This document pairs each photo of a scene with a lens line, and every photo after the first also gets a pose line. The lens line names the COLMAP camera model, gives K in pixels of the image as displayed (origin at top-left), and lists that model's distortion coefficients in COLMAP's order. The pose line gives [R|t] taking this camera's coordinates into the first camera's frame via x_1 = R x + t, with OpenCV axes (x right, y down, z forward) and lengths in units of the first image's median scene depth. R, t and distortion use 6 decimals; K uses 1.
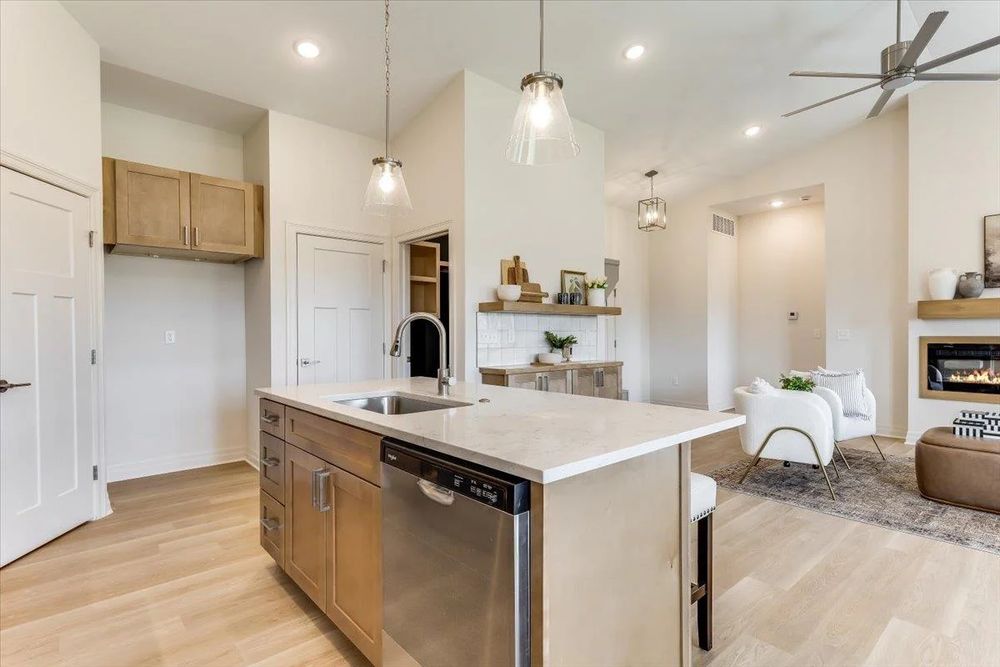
lens RADIAL K [[489.9, 0, 500.6], [0, 489.9, 334.7], [0, 0, 1]] dist [-0.000683, -0.000171]
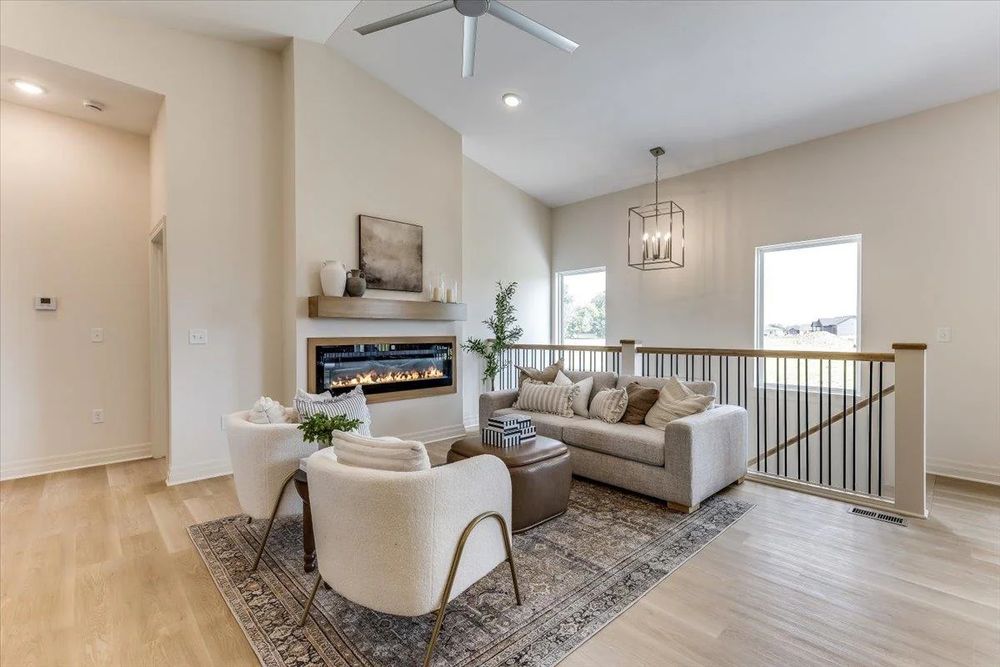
lens RADIAL K [[444.4, 0, 500.5], [0, 444.4, 332.0], [0, 0, 1]] dist [0.003538, 0.000076]
pose [[-0.039331, 0.001924, 0.999224, 0.090503], [0.006029, 0.999980, -0.001688, -0.003757], [-0.999208, 0.005958, -0.039342, 0.775373]]
